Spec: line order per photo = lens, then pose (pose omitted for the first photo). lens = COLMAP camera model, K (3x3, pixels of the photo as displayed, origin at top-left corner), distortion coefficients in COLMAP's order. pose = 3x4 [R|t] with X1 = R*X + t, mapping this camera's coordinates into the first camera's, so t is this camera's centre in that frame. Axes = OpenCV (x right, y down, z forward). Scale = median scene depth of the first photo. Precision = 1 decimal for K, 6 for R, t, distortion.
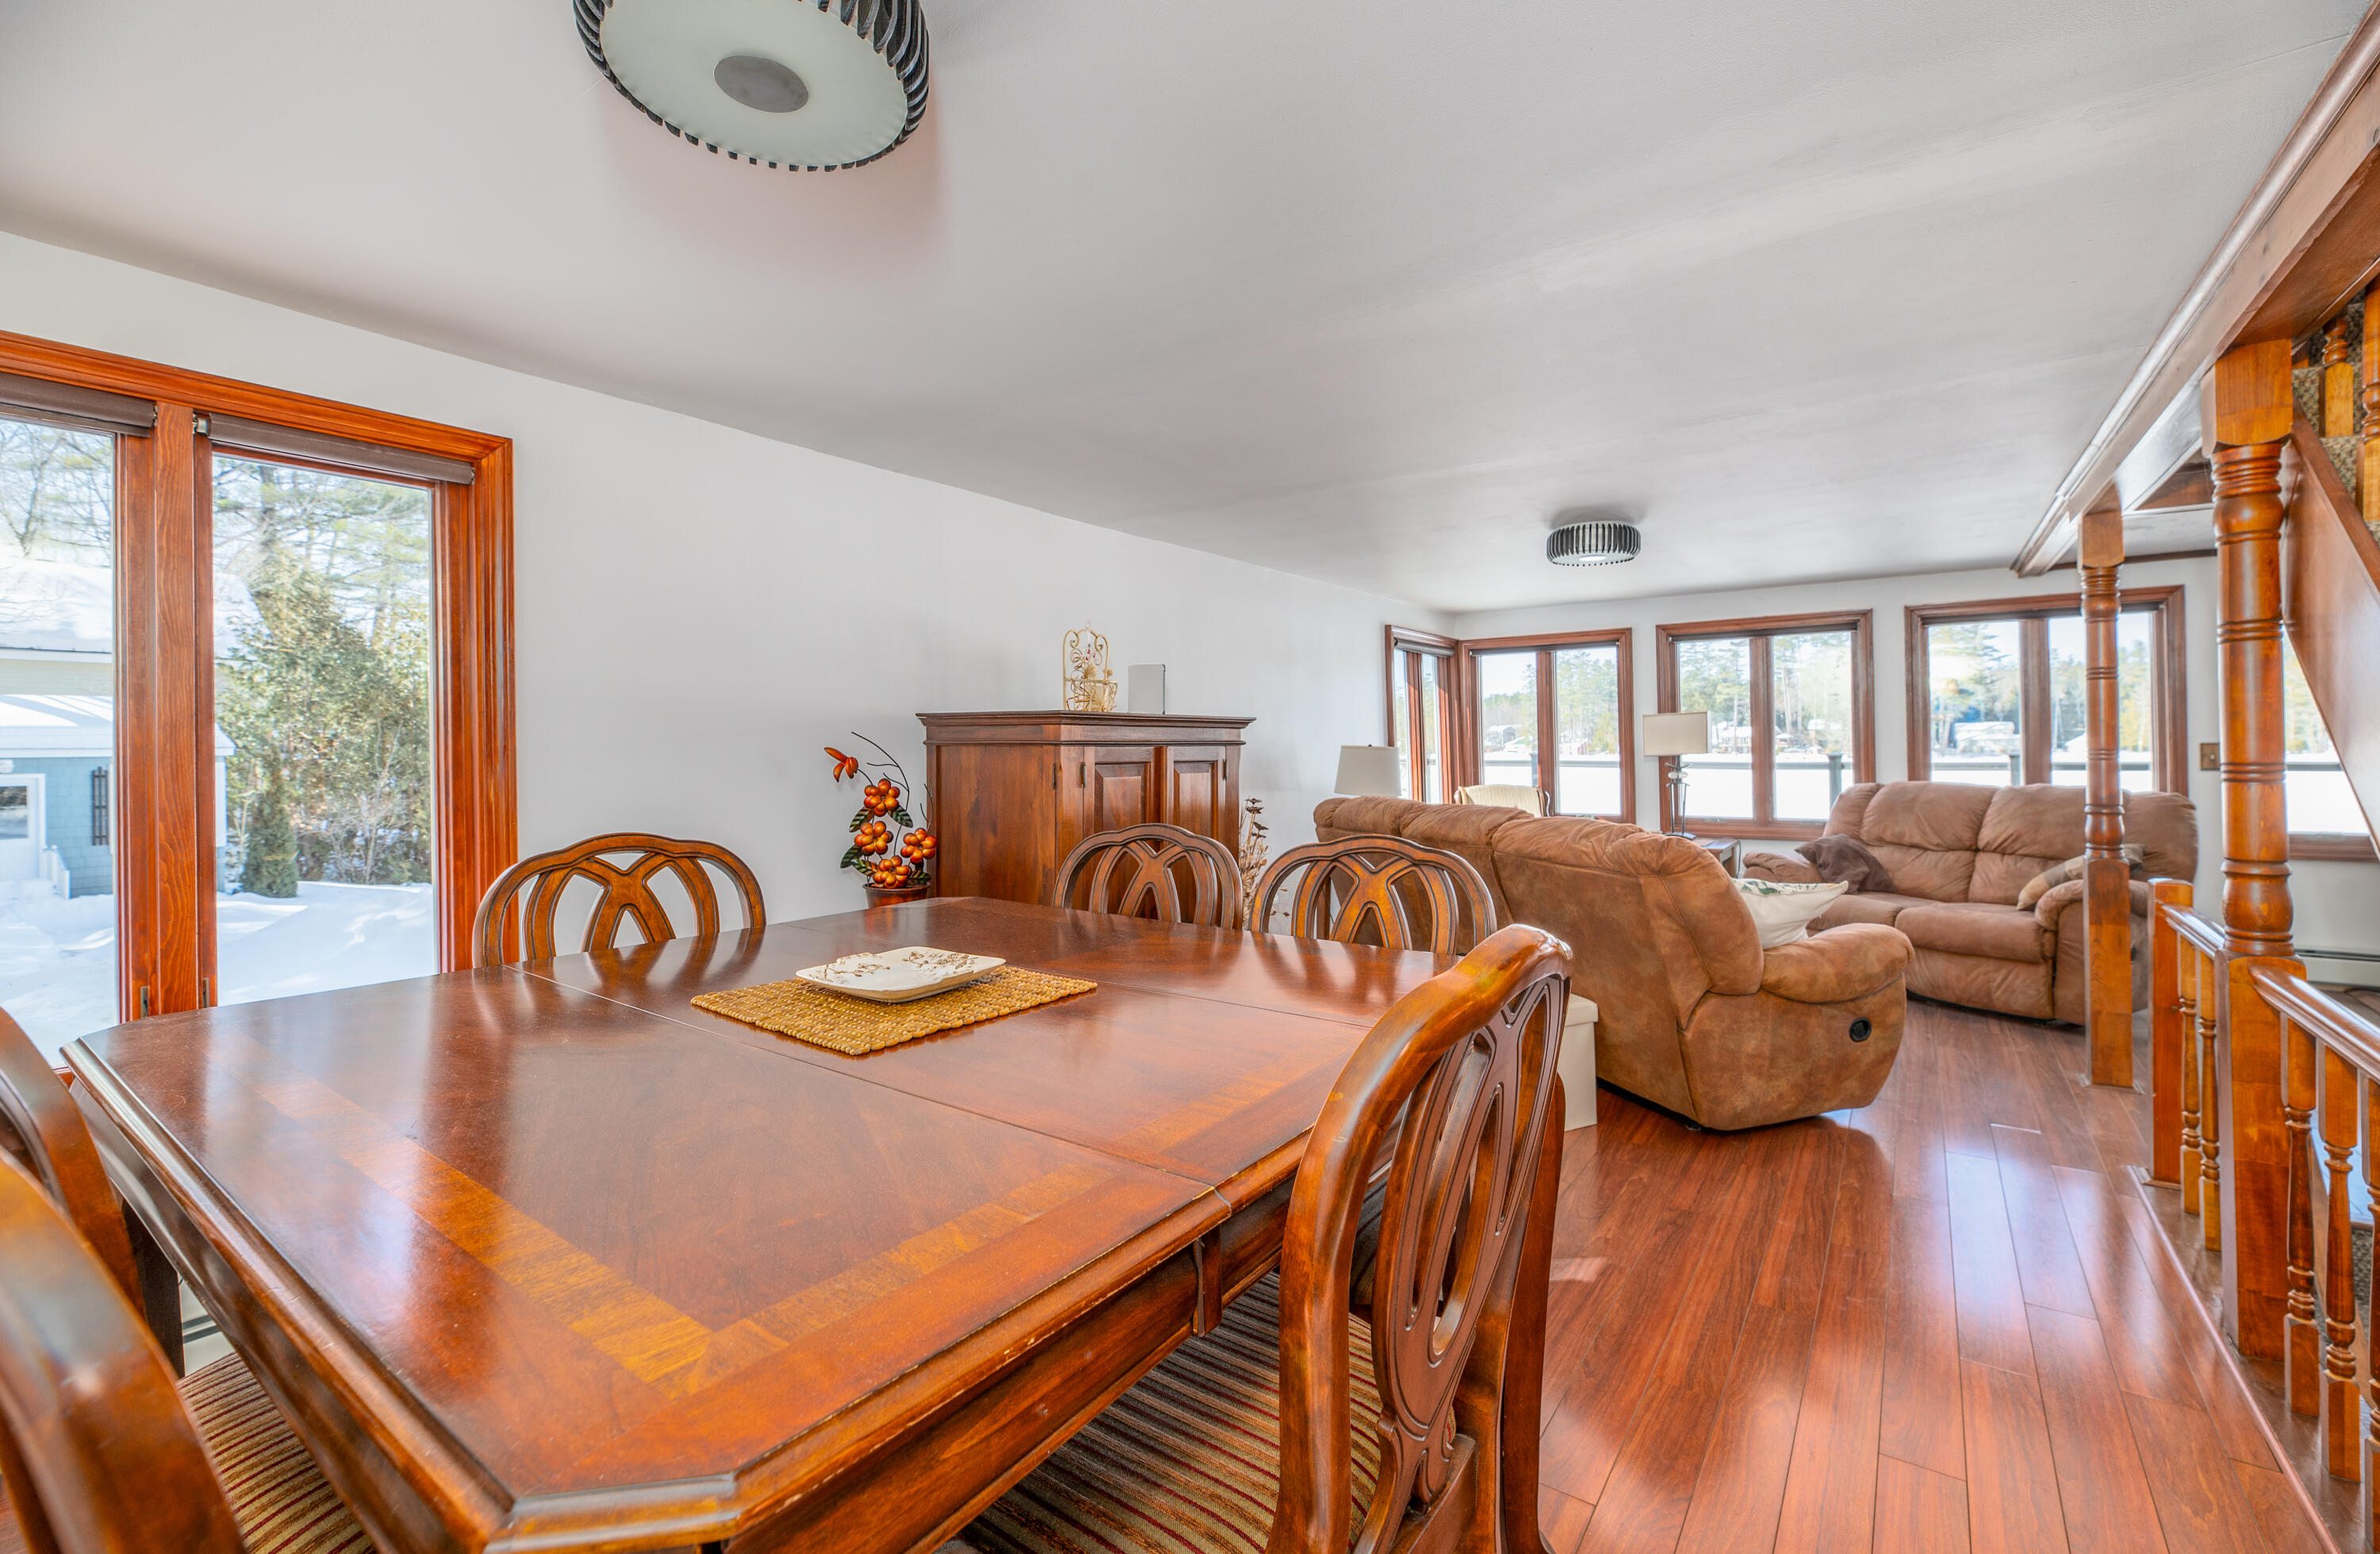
lens RADIAL K [[1046.6, 0, 1171.3], [0, 1046.6, 743.8], [0, 0, 1]] dist [-0.004249, -0.000437]
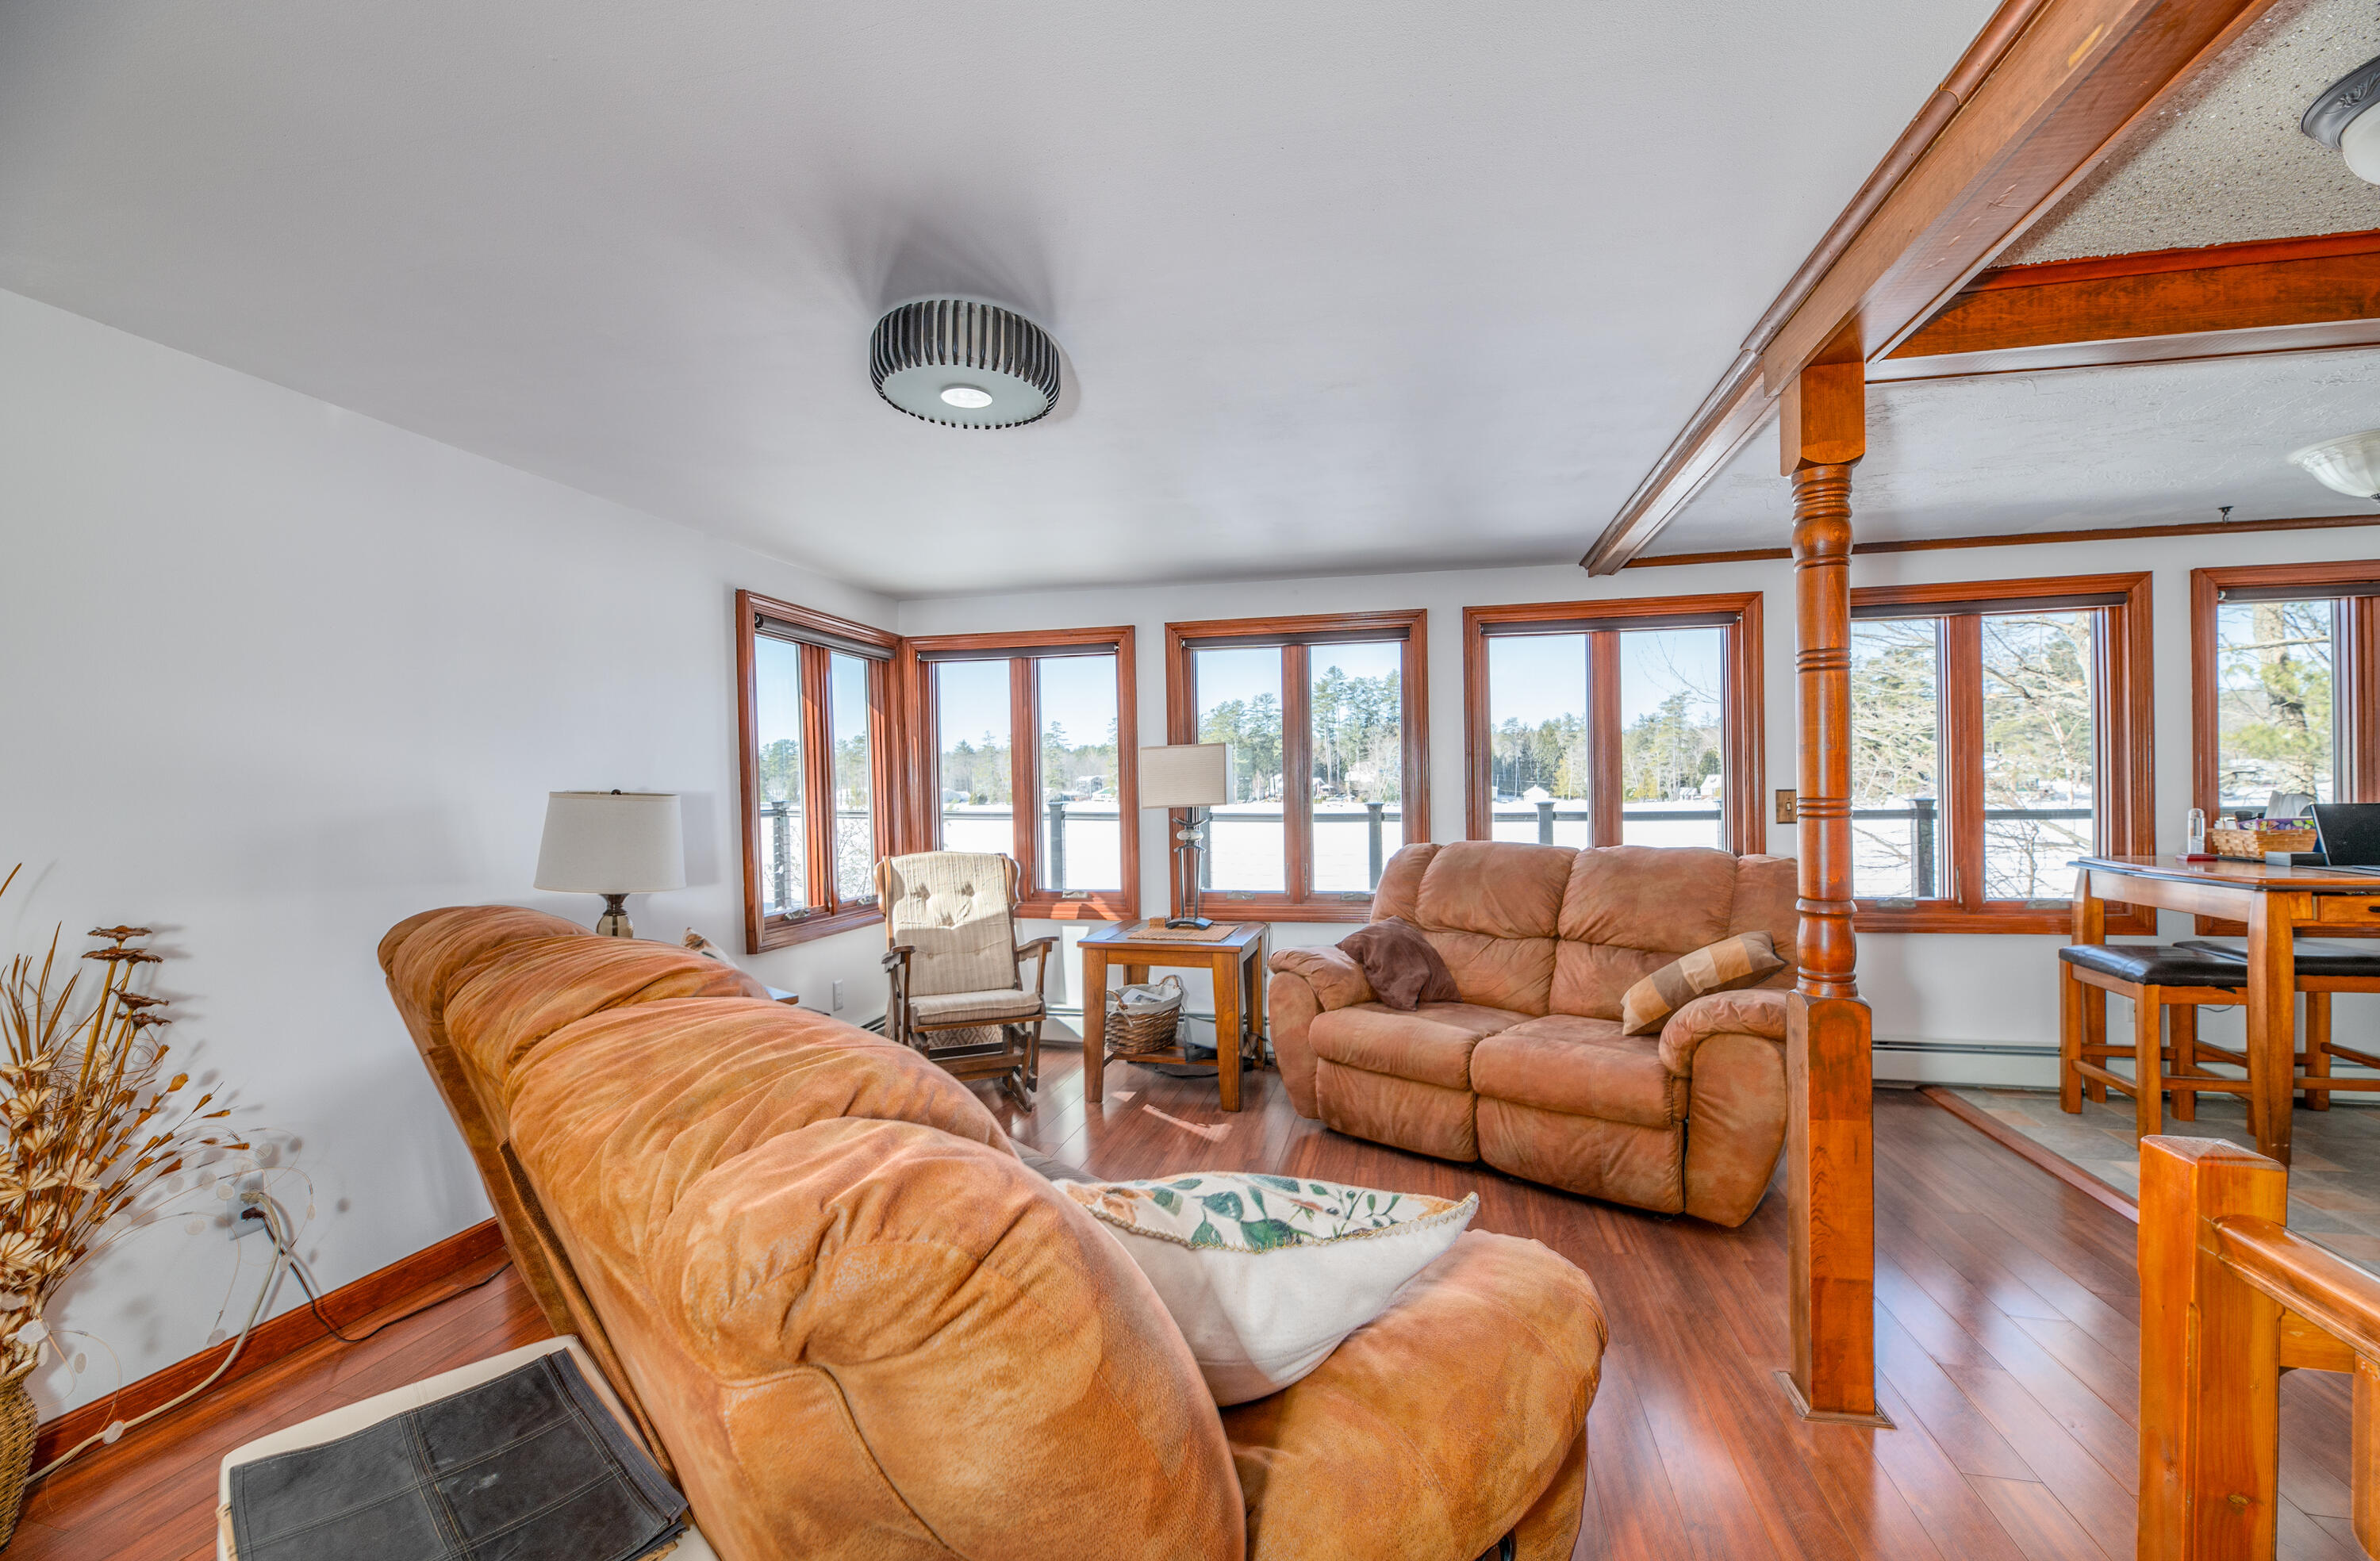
lens RADIAL K [[991.1, 0, 1178.4], [0, 991.1, 802.8], [0, 0, 1]] dist [0.000014, -0.001399]
pose [[0.927847, -0.002652, 0.372951, 0.265260], [-0.001016, 0.999953, 0.009639, 0.002520], [-0.372959, -0.009323, 0.927801, 0.447322]]
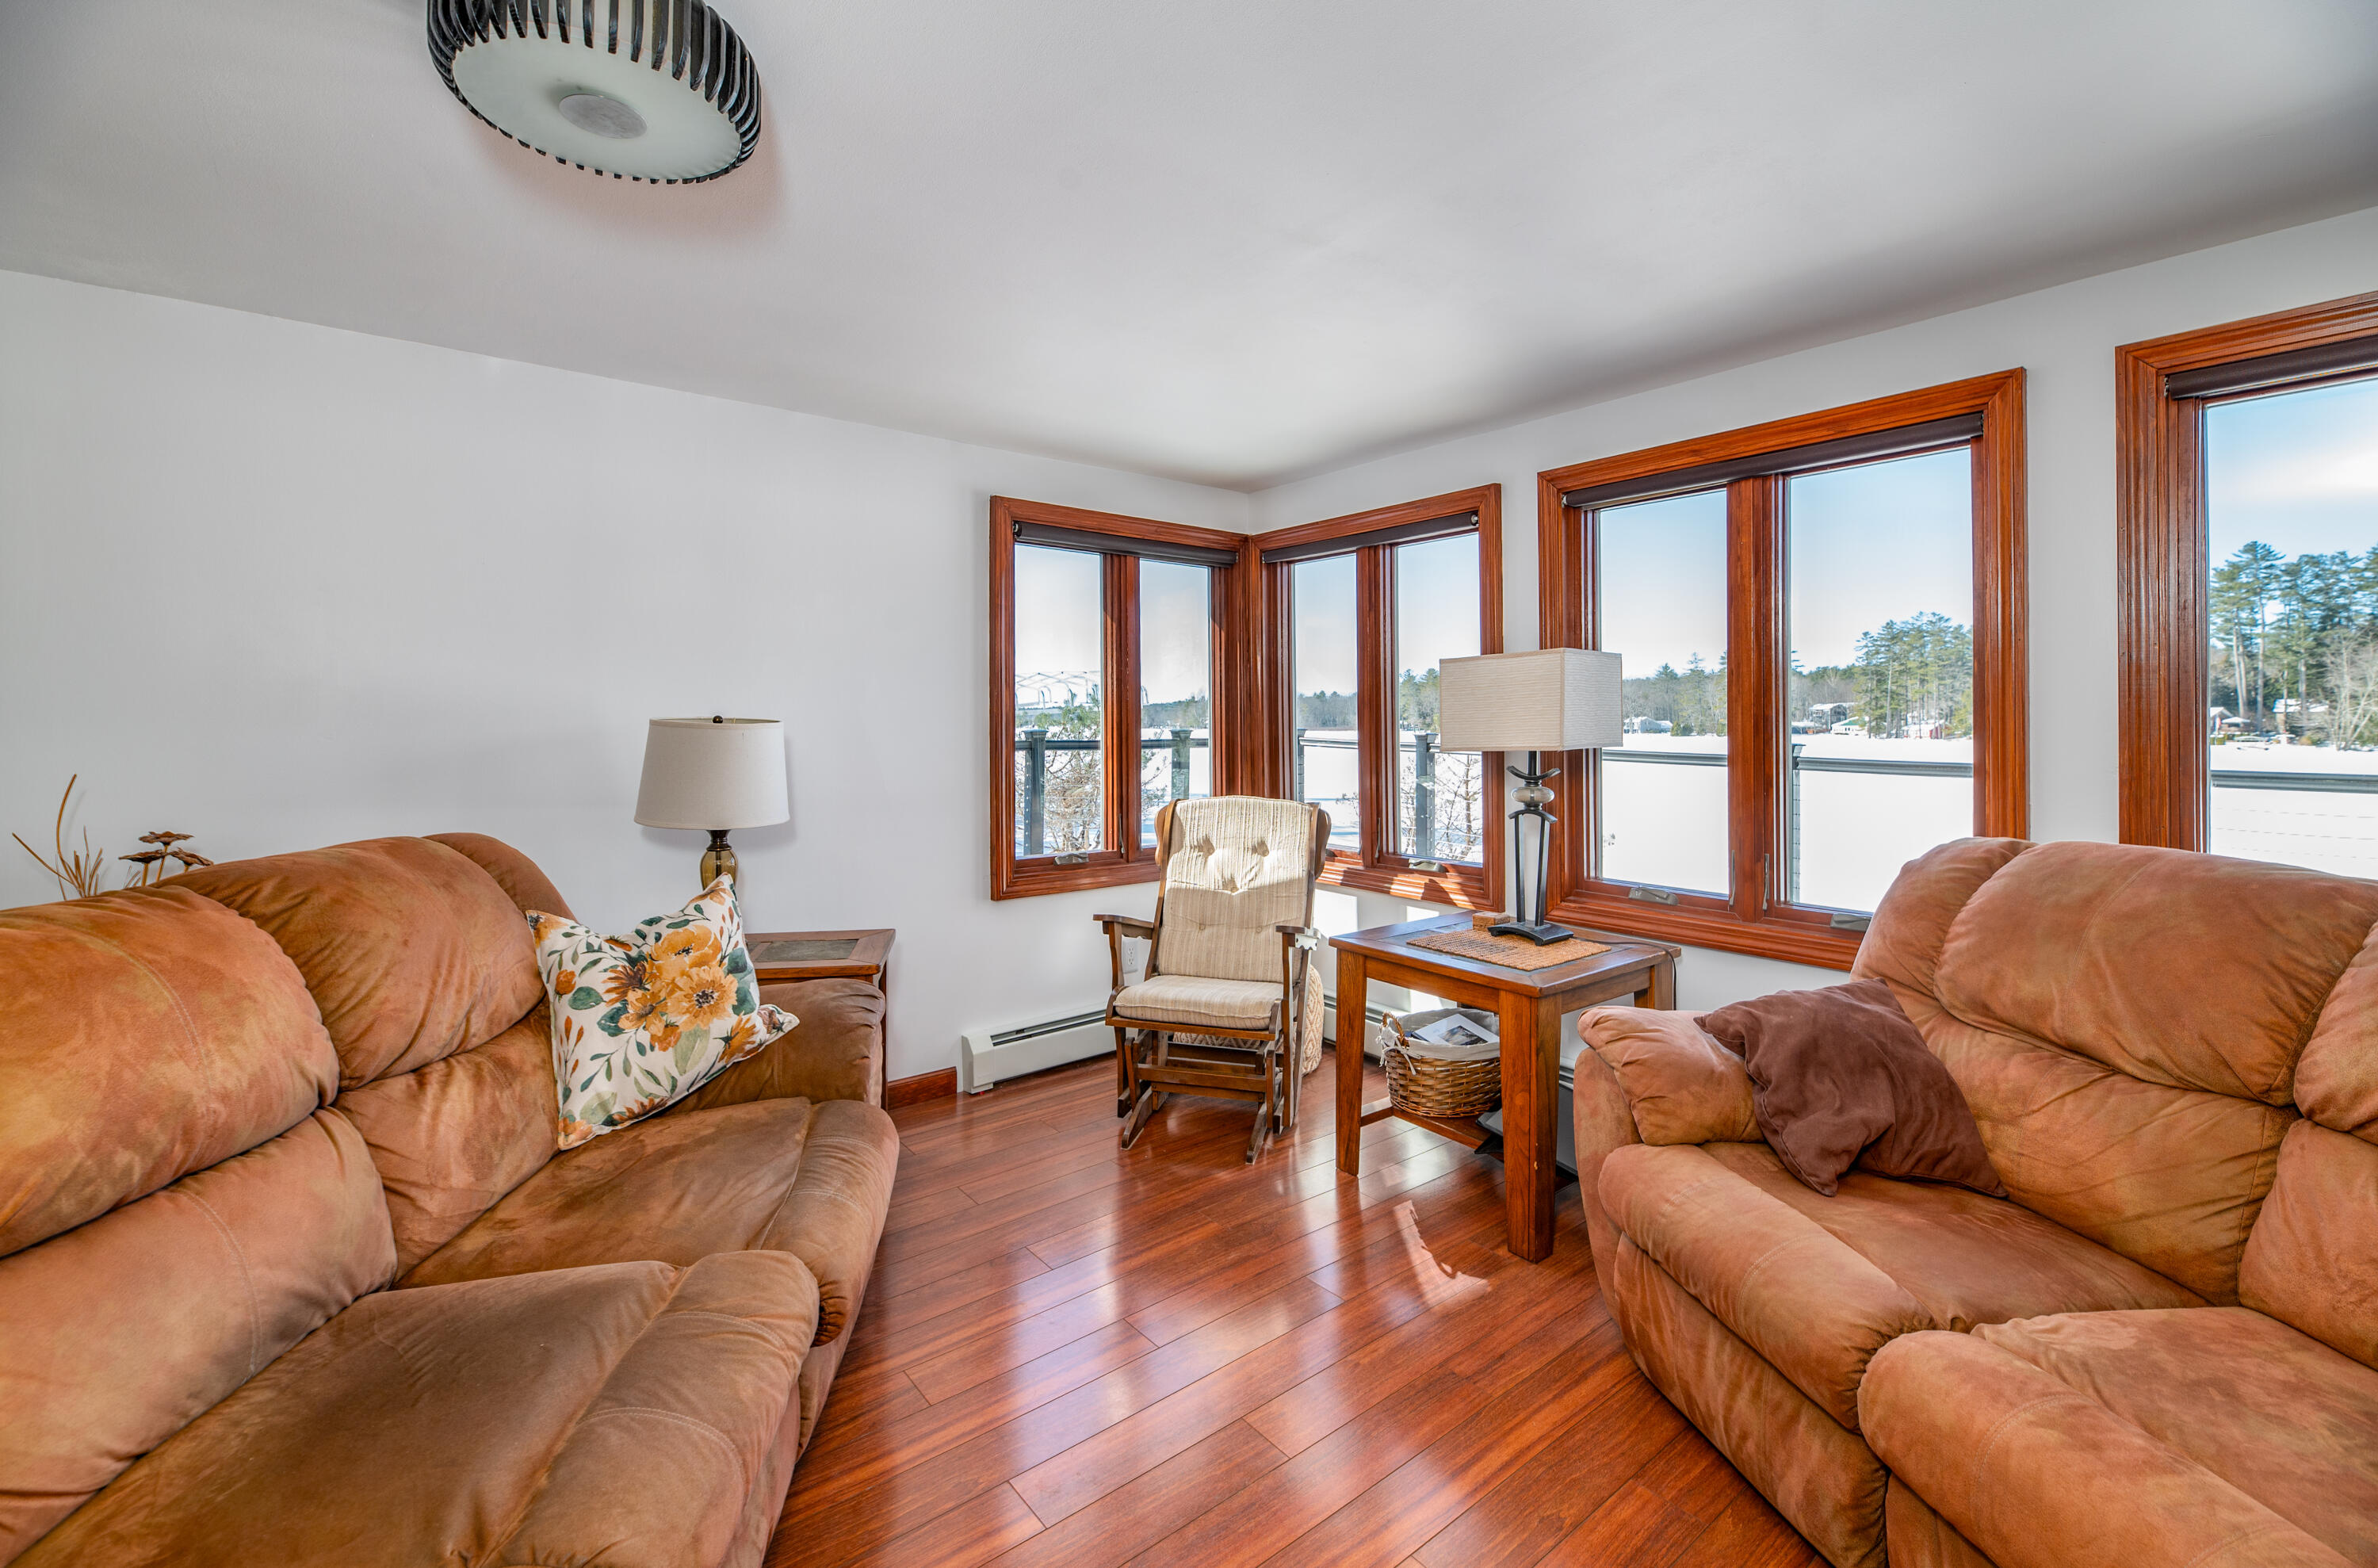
lens RADIAL K [[990.4, 0, 1215.4], [0, 990.4, 724.1], [0, 0, 1]] dist [0.000014, -0.001399]
pose [[0.959573, 0.014889, -0.281067, 0.542021], [-0.013029, 0.999879, 0.008485, -0.002201], [0.281160, -0.004480, 0.959651, 0.633402]]
